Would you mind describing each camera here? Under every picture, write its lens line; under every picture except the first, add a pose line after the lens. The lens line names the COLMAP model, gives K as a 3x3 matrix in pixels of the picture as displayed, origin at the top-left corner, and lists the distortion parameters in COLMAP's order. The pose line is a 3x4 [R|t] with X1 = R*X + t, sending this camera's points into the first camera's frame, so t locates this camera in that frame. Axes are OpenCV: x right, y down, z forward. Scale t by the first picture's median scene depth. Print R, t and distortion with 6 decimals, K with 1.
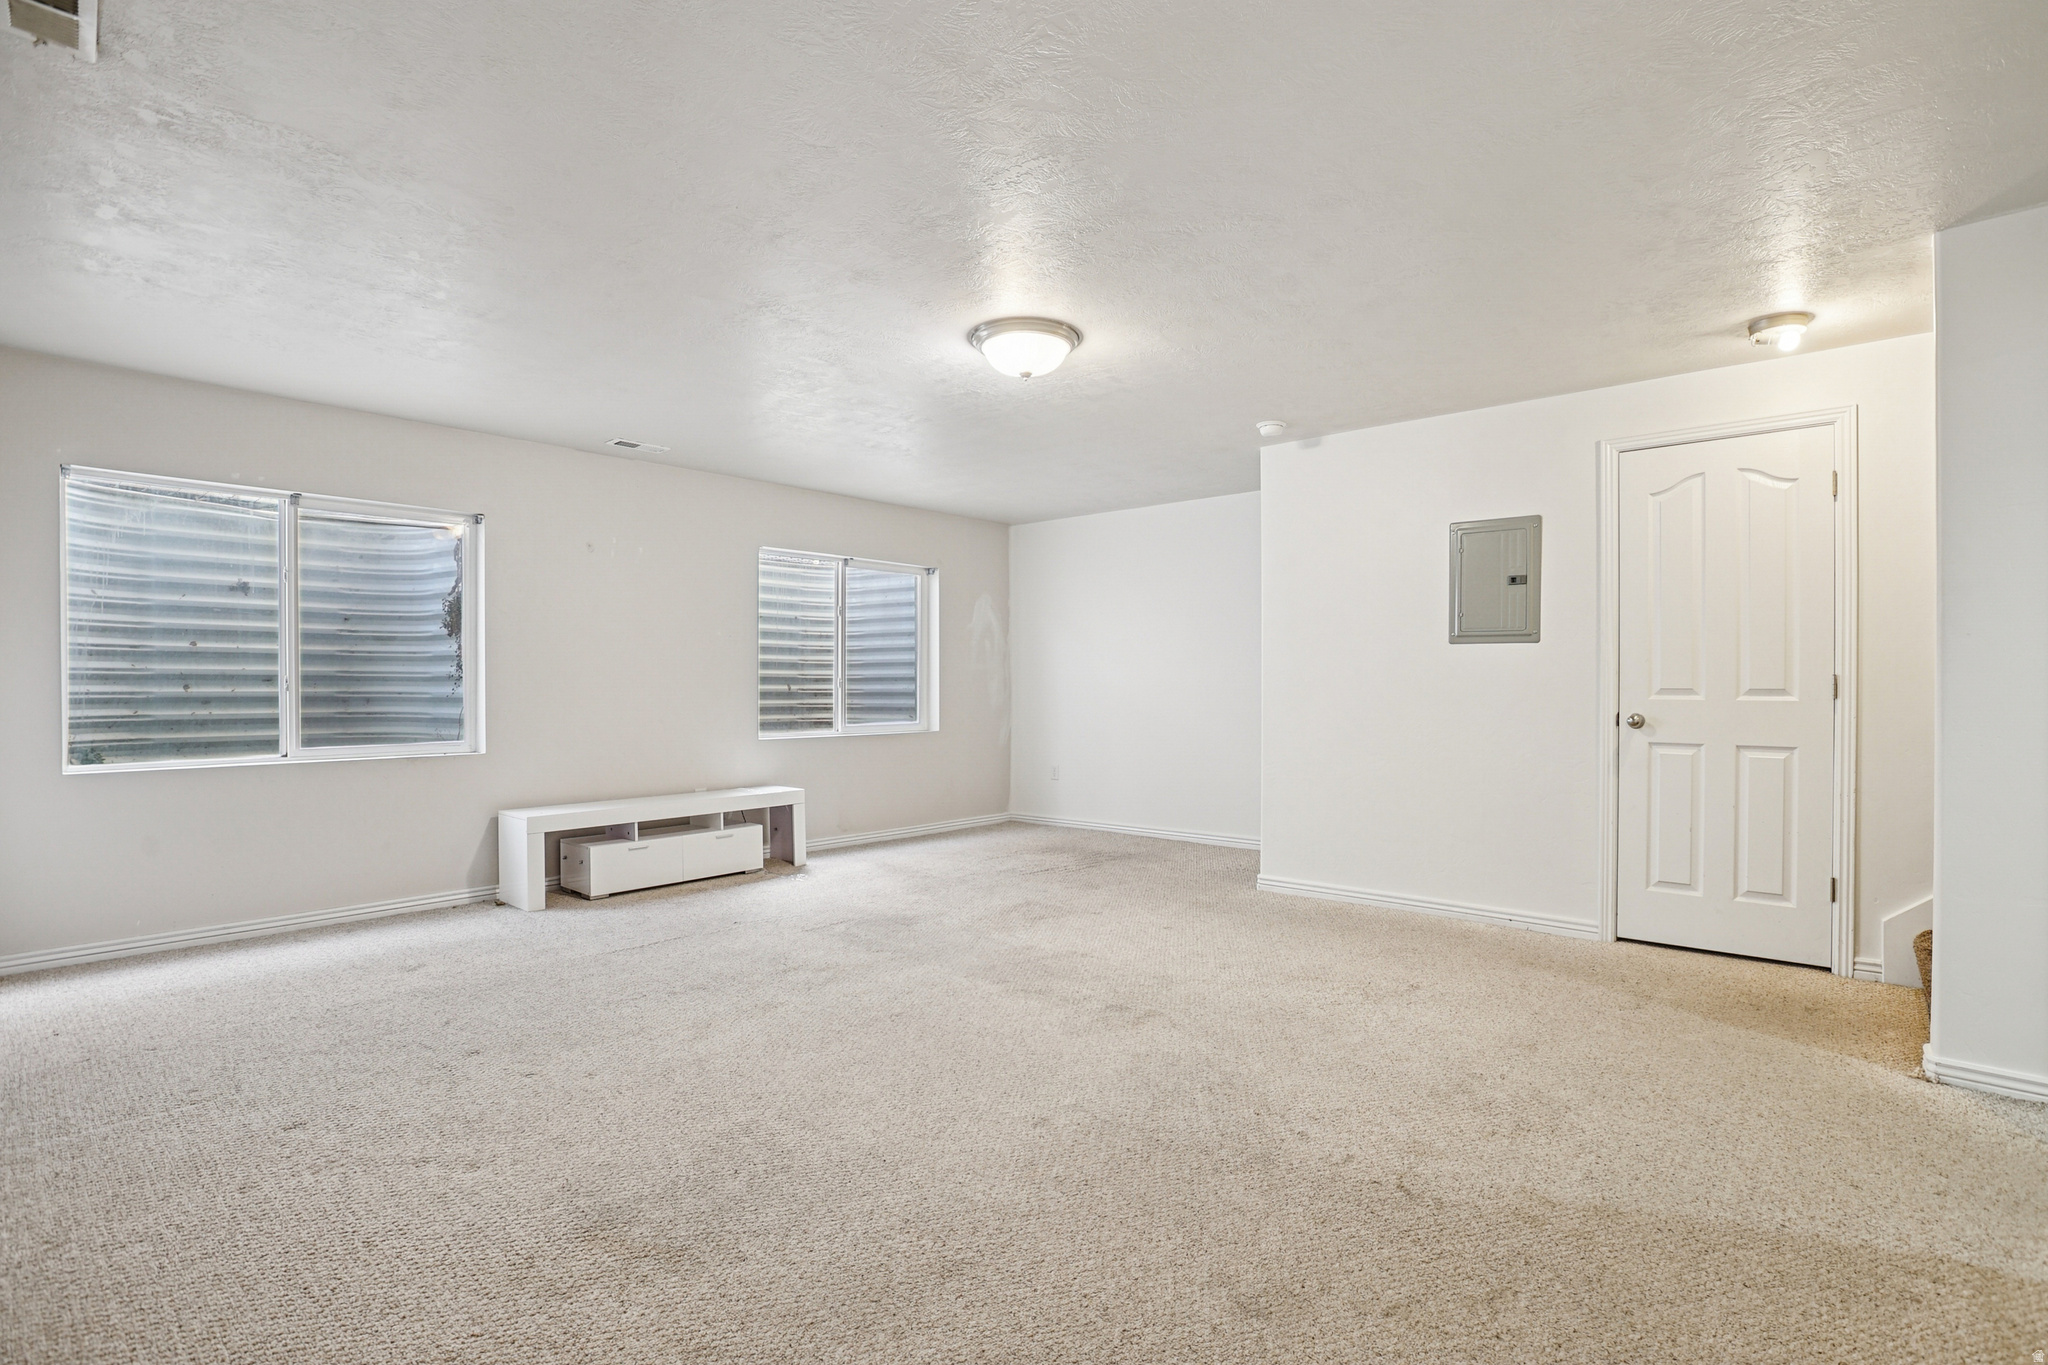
lens RADIAL K [[958.2, 0, 1024.0], [0, 958.2, 682.5], [0, 0, 1]] dist [-0.036829, -0.000044]
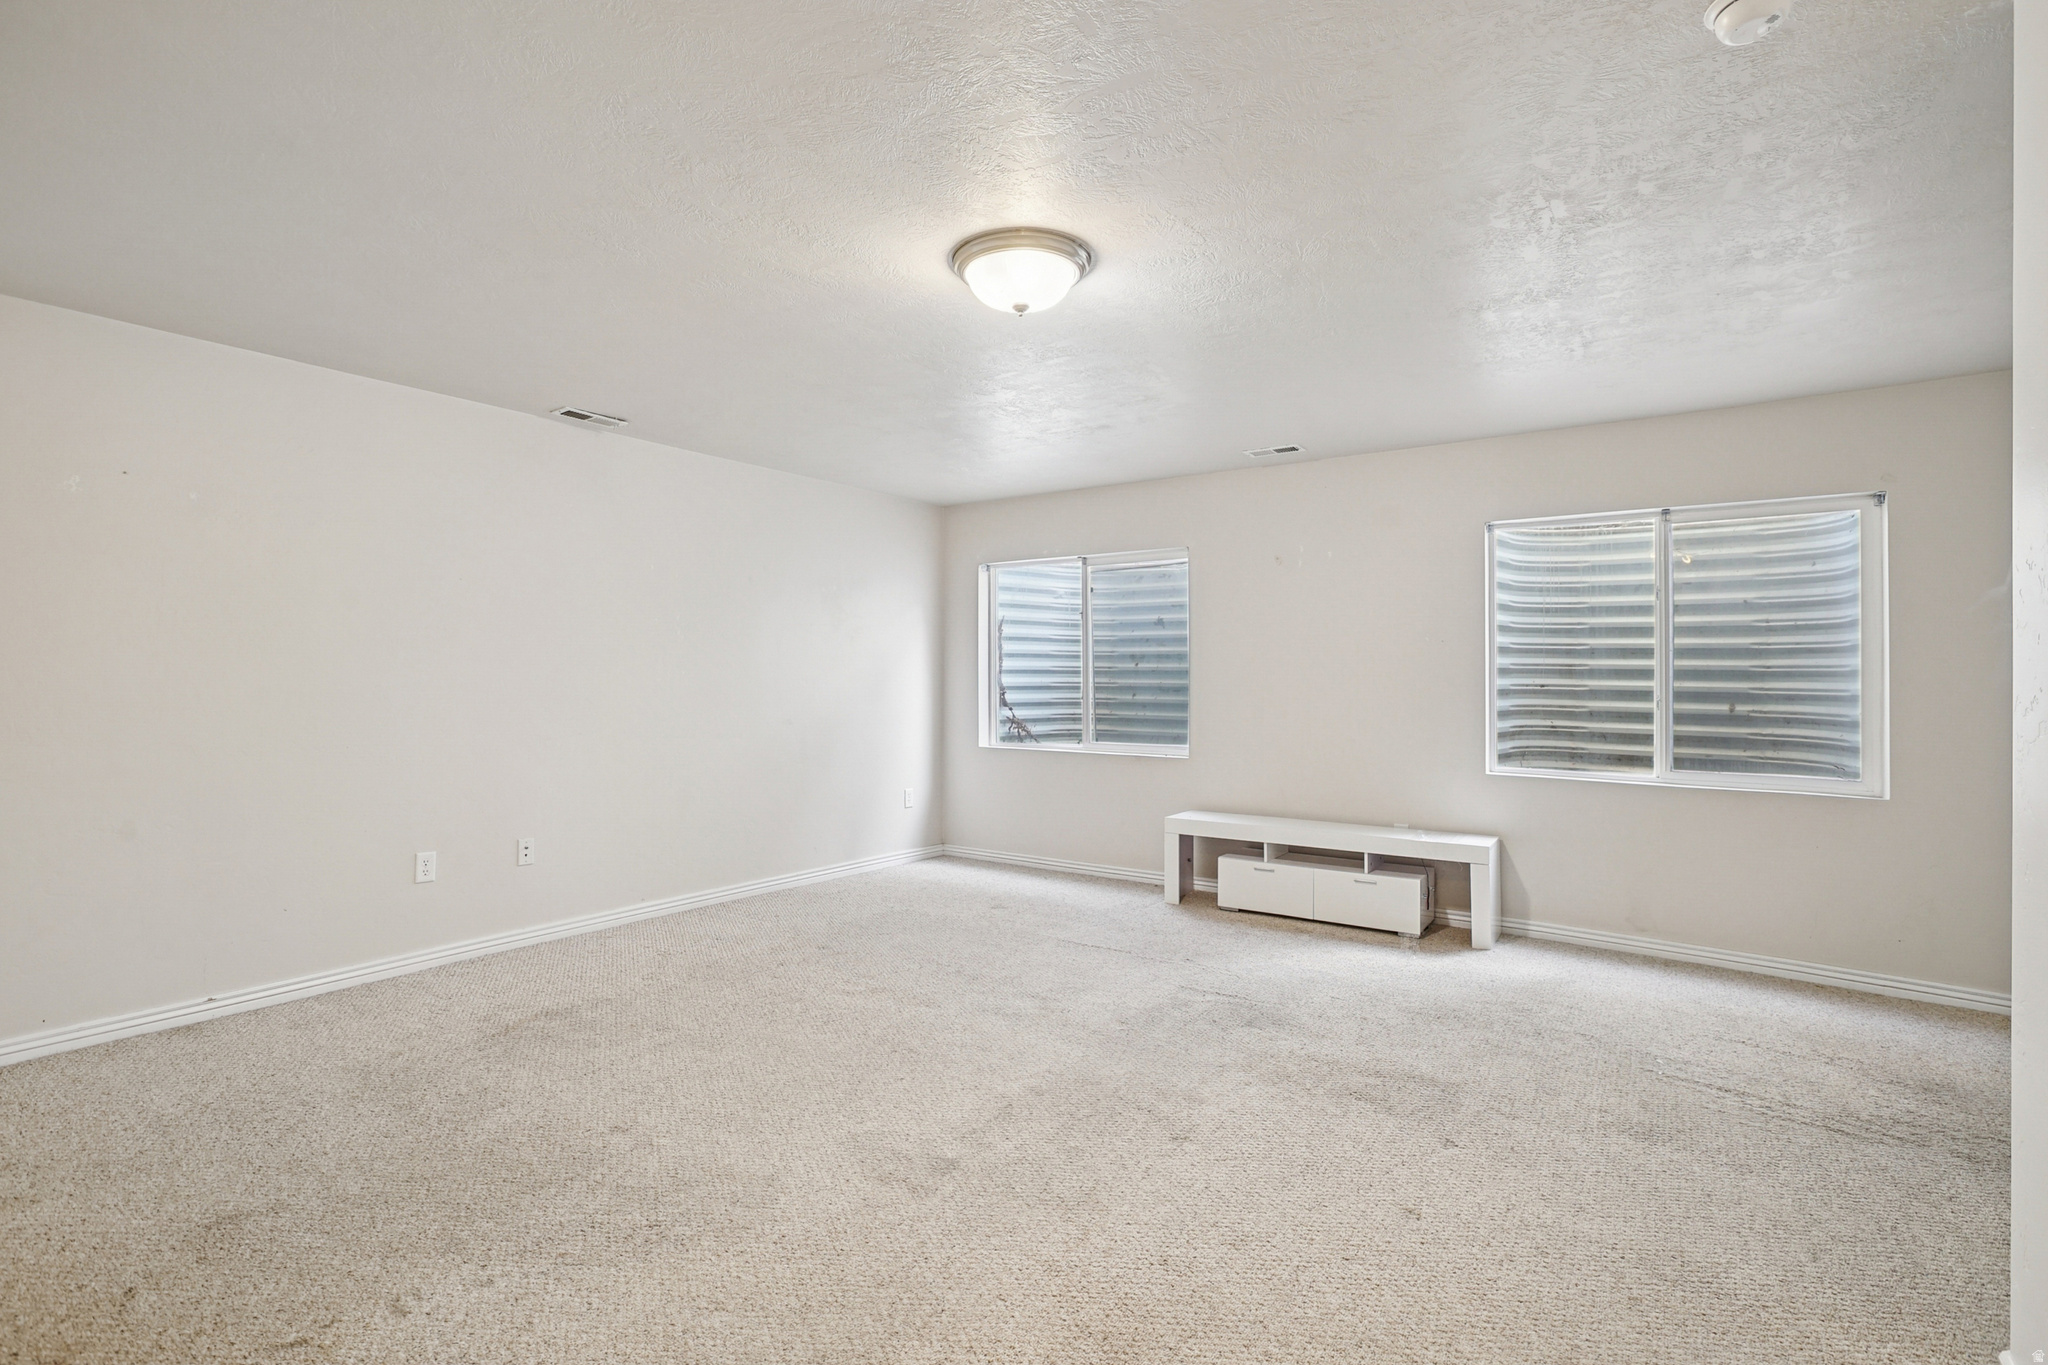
lens RADIAL K [[991.4, 0, 1021.9], [0, 991.4, 591.9], [0, 0, 1]] dist [-0.023651, 0.000098]
pose [[0.103740, -0.096588, -0.989903, 0.644202], [-0.015215, 0.995003, -0.098680, -0.000753], [0.994488, 0.025299, 0.101752, 0.741248]]
